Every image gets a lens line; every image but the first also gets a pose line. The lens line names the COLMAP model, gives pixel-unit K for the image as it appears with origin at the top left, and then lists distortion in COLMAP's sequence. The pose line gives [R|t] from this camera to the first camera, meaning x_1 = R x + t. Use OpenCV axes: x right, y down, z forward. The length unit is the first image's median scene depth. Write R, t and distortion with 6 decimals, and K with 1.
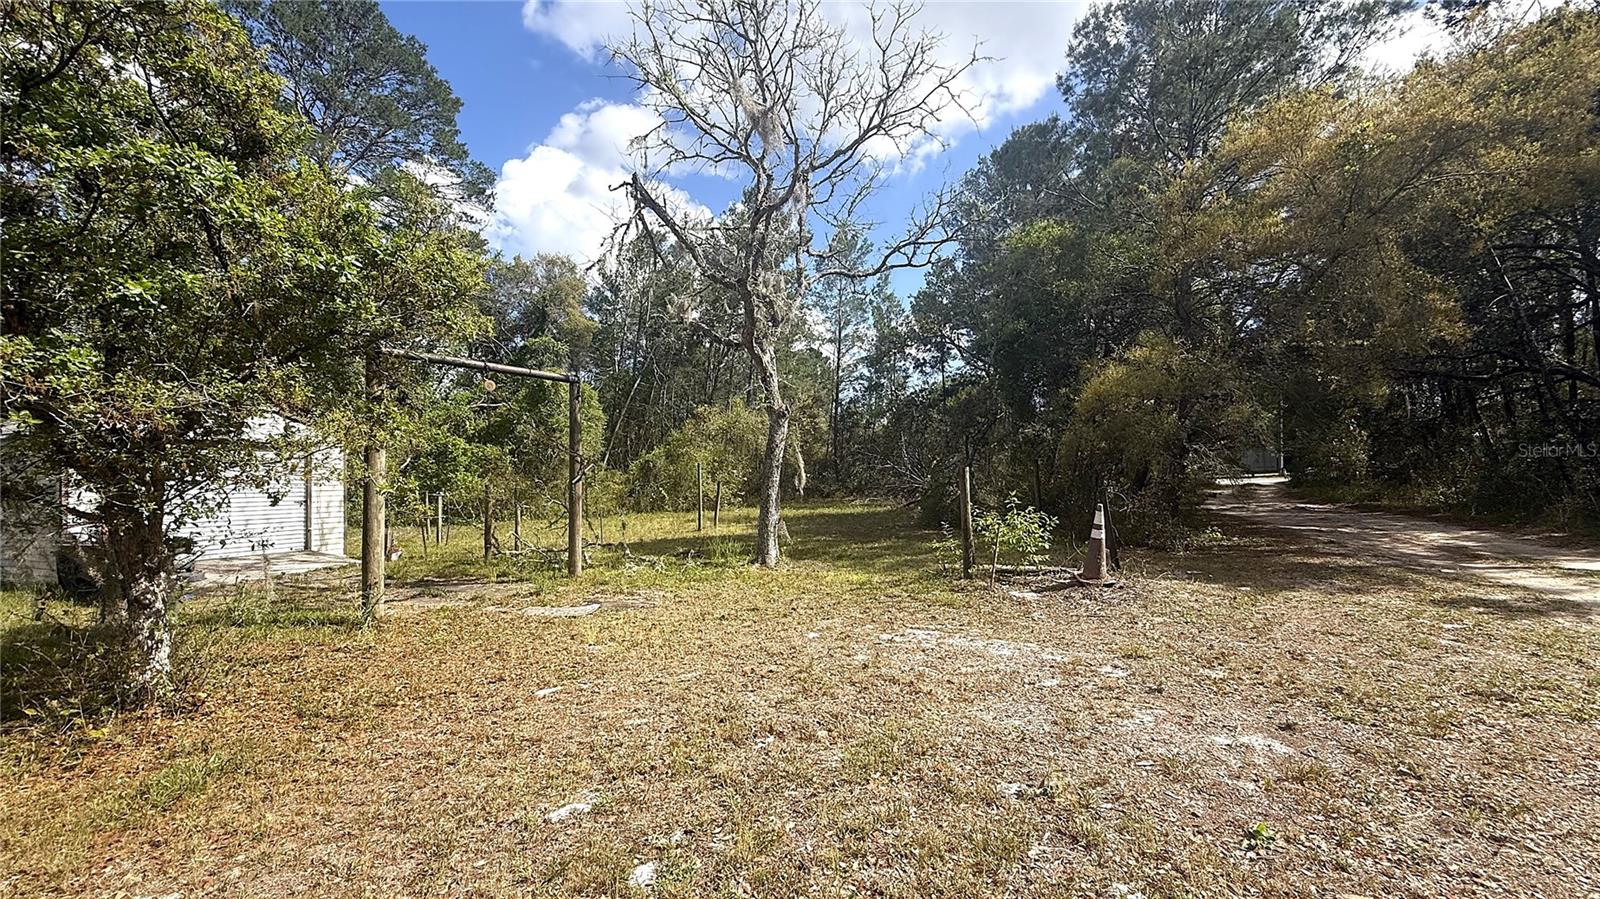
lens RADIAL K [[647.3, 0, 781.6], [0, 647.3, 455.6], [0, 0, 1]] dist [0.000089, 0.000091]
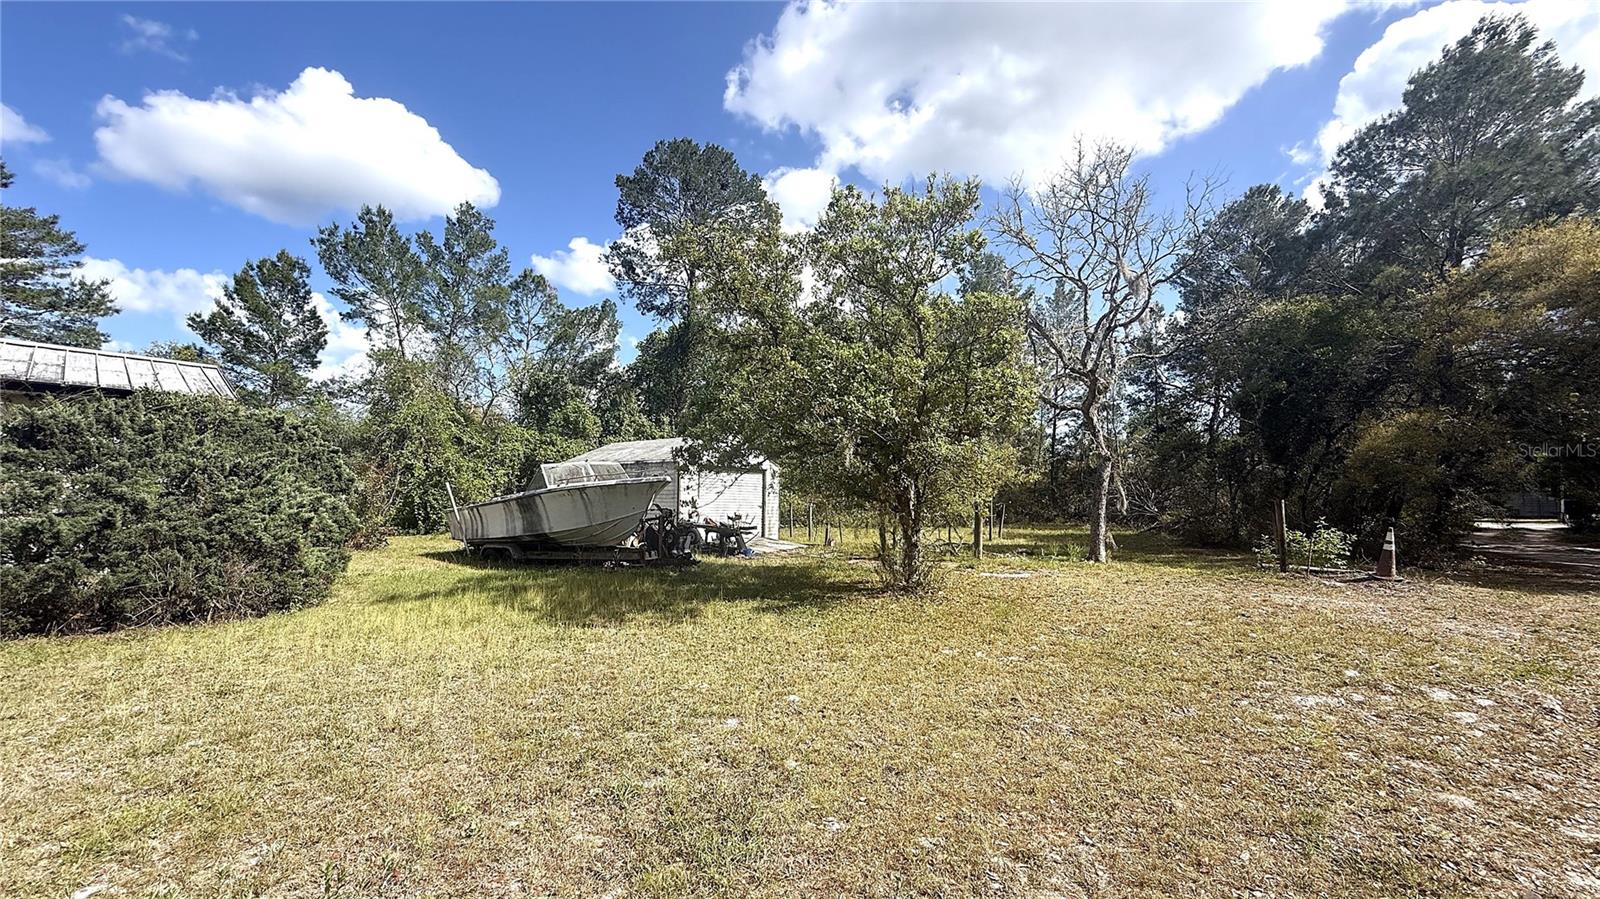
lens RADIAL K [[609.3, 0, 785.2], [0, 609.3, 453.4], [0, 0, 1]] dist [-0.007190, 0.000280]
pose [[0.967373, 0.017081, -0.252781, -0.354267], [-0.027927, 0.998834, -0.039380, -0.001431], [0.251814, 0.045154, 0.966722, -0.495906]]
